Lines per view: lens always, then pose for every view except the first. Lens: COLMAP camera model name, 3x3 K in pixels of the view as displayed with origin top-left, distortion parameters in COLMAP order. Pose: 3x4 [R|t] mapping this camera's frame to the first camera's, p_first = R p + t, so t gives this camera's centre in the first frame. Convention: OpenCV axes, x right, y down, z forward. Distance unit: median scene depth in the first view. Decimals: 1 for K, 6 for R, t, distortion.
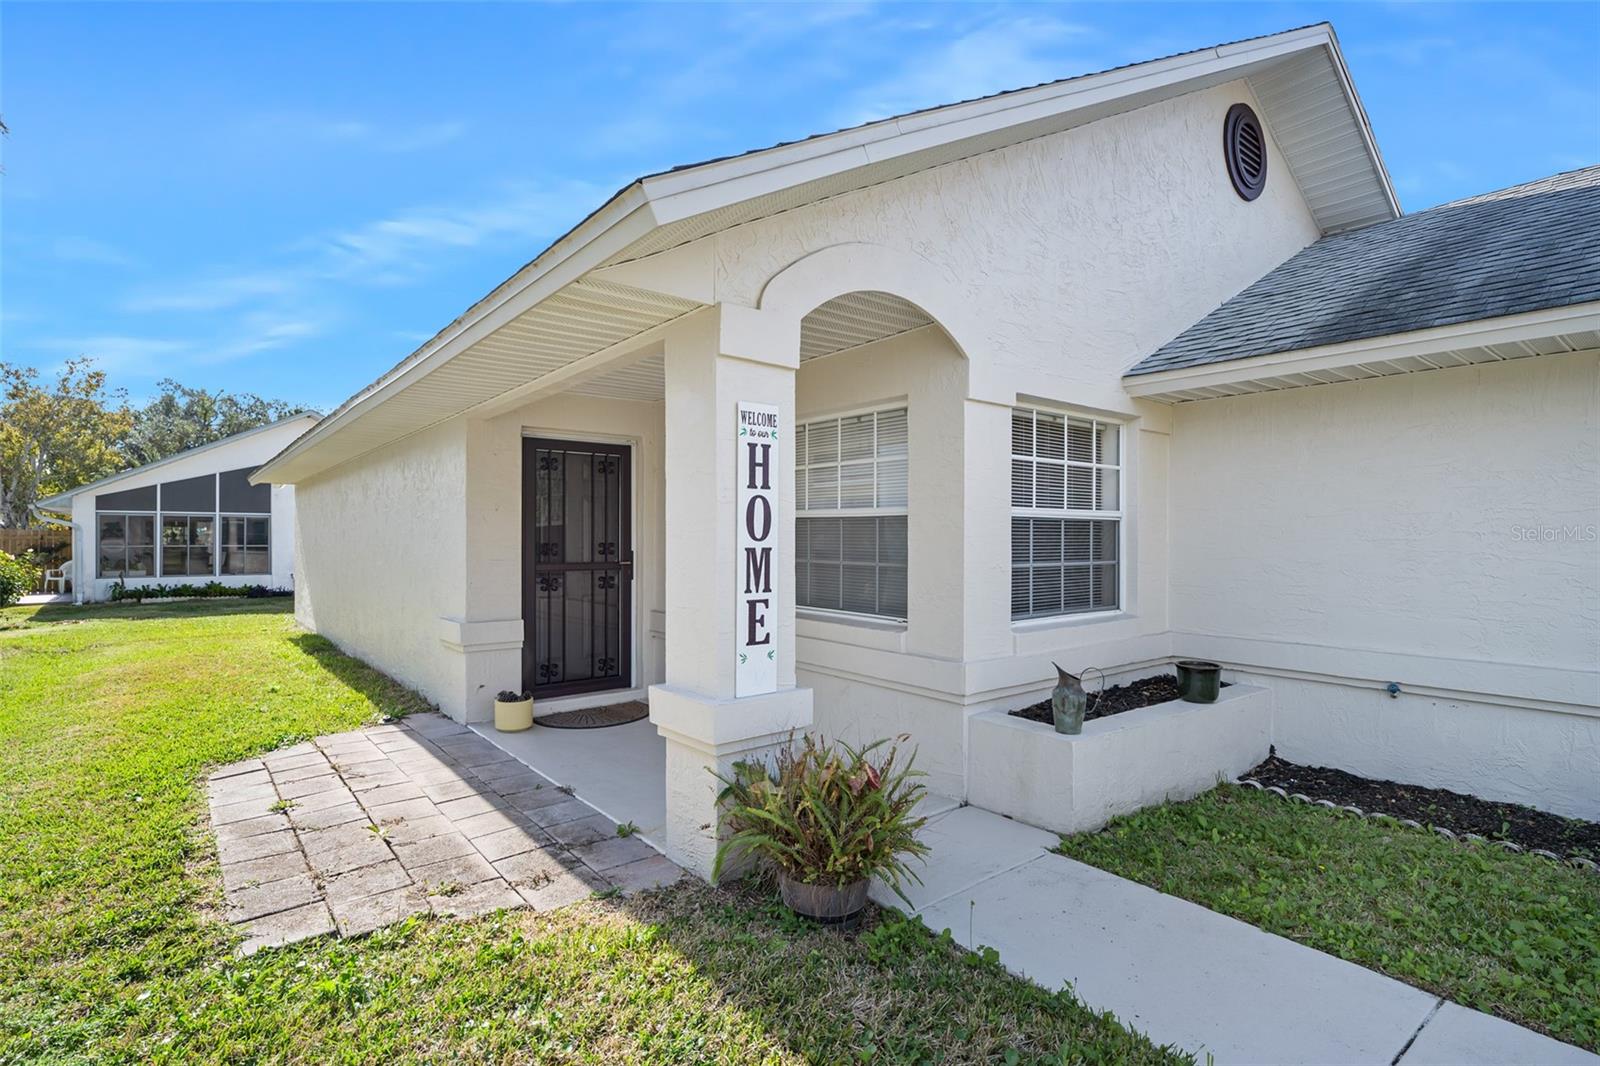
lens RADIAL K [[777.9, 0, 800.0], [0, 777.9, 533.0], [0, 0, 1]] dist [-0.000742, 0.000018]
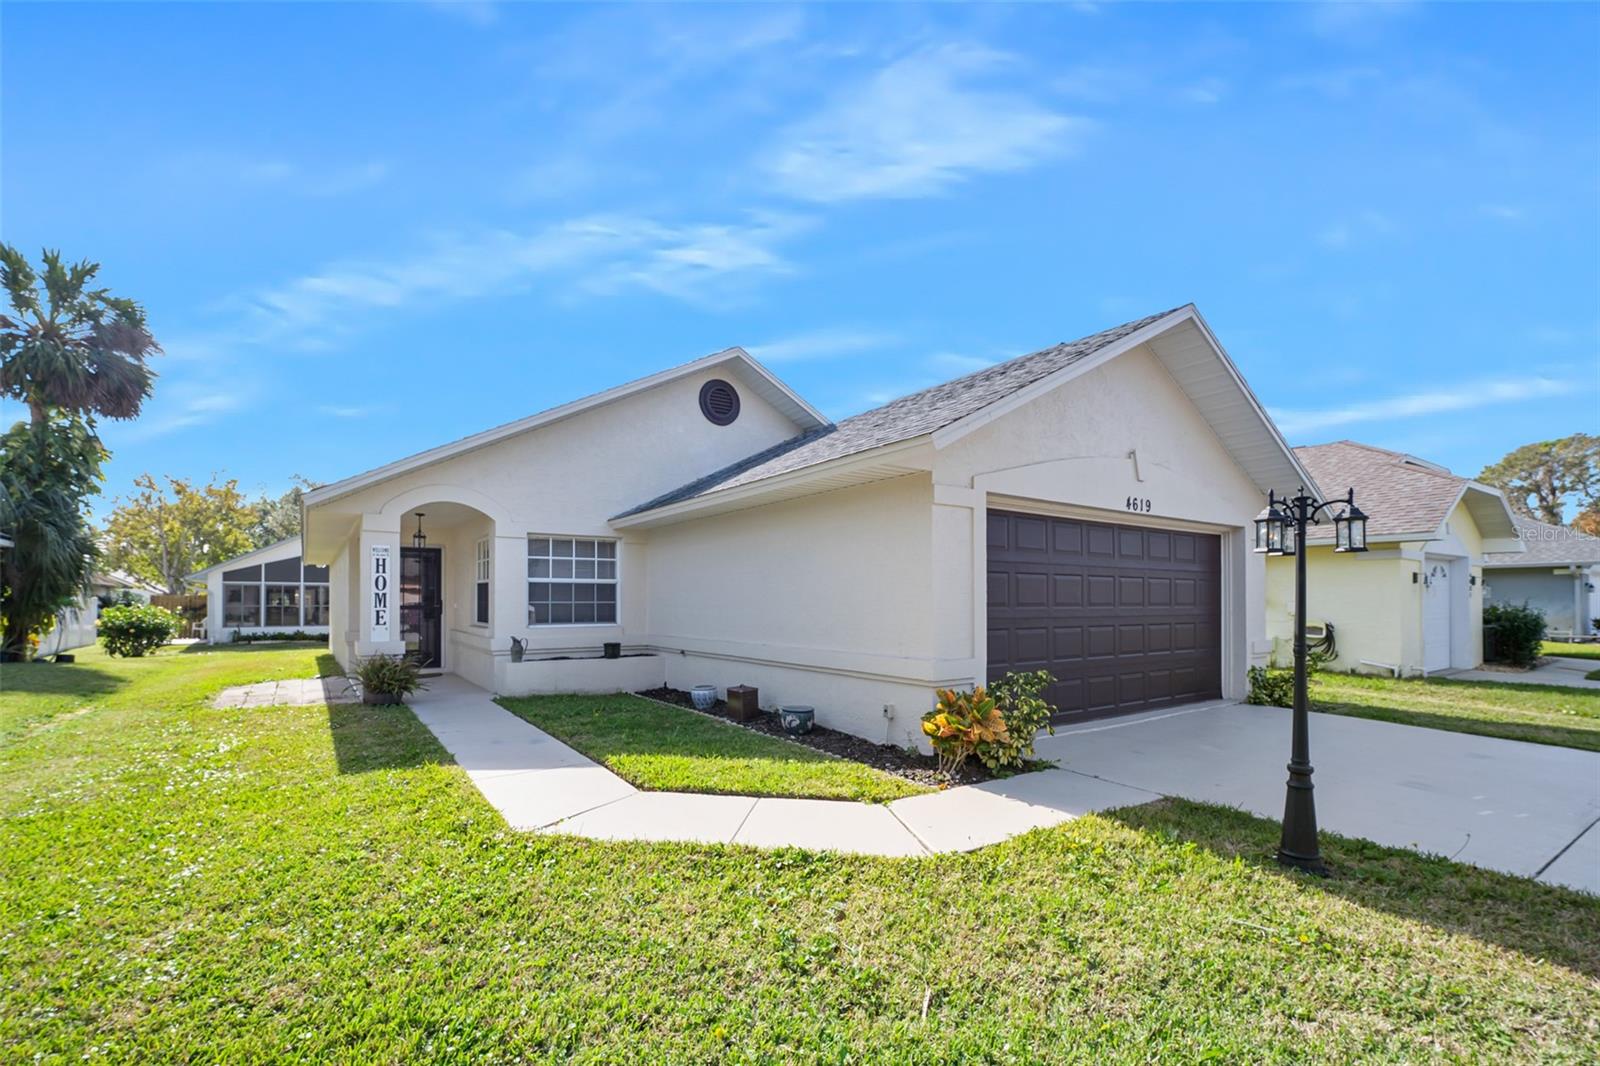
lens RADIAL K [[711.8, 0, 793.1], [0, 711.8, 592.7], [0, 0, 1]] dist [-0.002959, -0.000426]
pose [[0.996811, -0.004766, -0.079651, 0.317512], [0.004089, 0.999954, -0.008662, 0.008803], [0.079688, 0.008308, 0.996785, -0.292450]]
